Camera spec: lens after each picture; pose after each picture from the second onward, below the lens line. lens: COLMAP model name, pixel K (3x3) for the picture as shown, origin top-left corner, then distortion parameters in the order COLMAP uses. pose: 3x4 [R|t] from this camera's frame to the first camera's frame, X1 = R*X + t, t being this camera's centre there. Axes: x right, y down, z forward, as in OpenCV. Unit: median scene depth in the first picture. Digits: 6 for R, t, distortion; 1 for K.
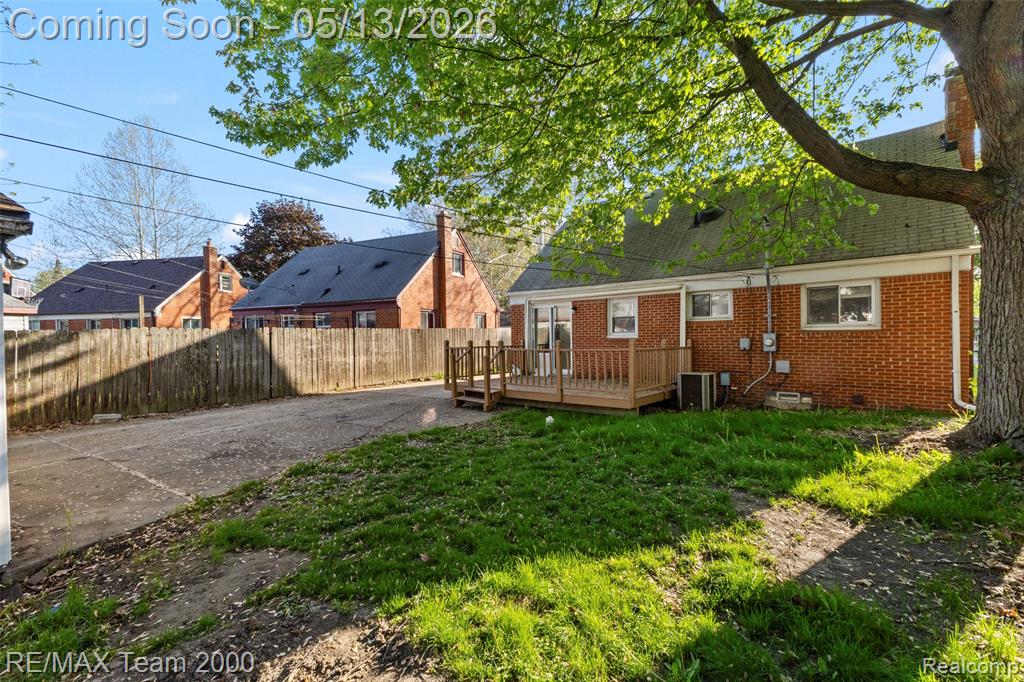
lens RADIAL K [[446.1, 0, 513.0], [0, 446.1, 339.6], [0, 0, 1]] dist [0.000114, -0.001034]
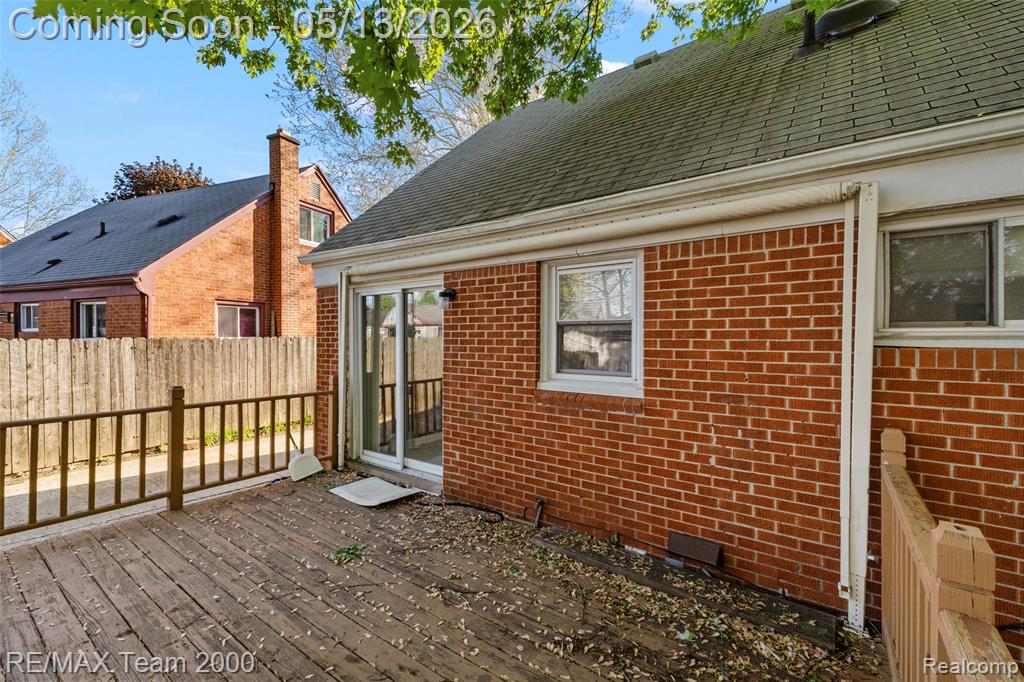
lens RADIAL K [[446.1, 0, 511.9], [0, 446.1, 342.2], [0, 0, 1]] dist [0.000114, -0.001034]
pose [[0.998151, 0.016355, 0.058547, 0.183369], [-0.016218, 0.999865, -0.002809, -0.037404], [-0.058585, 0.001854, 0.998281, 0.733358]]
